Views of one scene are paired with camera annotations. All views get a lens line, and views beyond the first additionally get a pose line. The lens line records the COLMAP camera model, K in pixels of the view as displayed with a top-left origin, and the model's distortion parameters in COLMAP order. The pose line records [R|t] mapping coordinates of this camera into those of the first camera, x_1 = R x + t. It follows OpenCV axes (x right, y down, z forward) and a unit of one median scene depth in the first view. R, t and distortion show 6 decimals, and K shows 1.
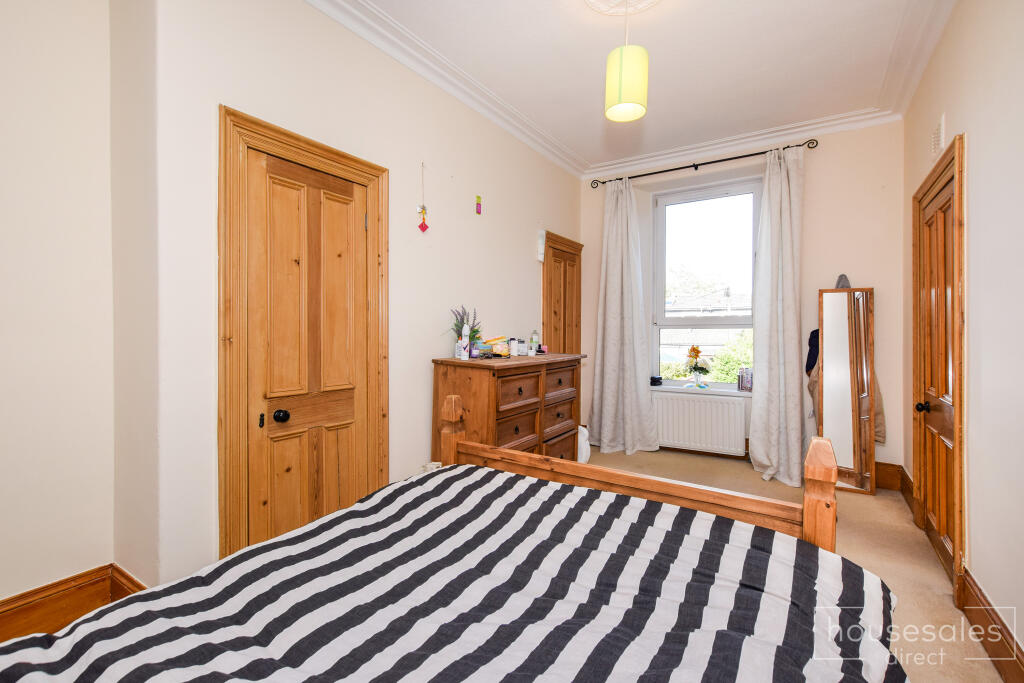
lens RADIAL K [[463.4, 0, 512.2], [0, 463.4, 335.9], [0, 0, 1]] dist [0.000356, 0.000043]
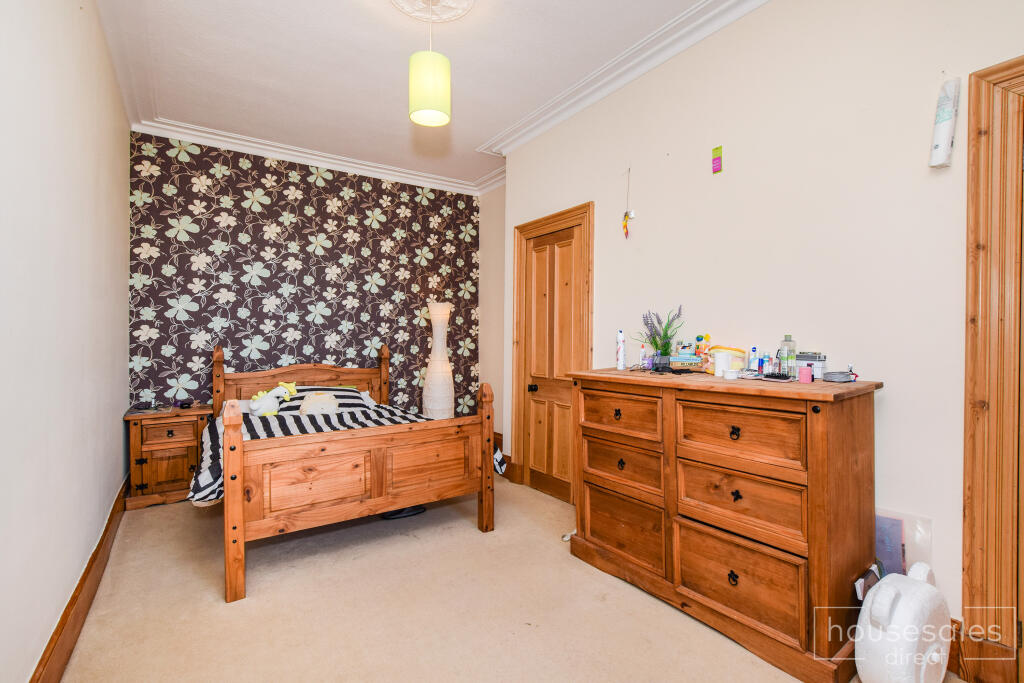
lens RADIAL K [[463.4, 0, 512.1], [0, 463.4, 341.2], [0, 0, 1]] dist [0.000356, 0.000043]
pose [[-0.366218, -0.002696, -0.930525, 0.805715], [-0.014584, 0.999890, 0.002843, -0.002504], [0.930415, 0.014612, -0.366216, 1.114741]]
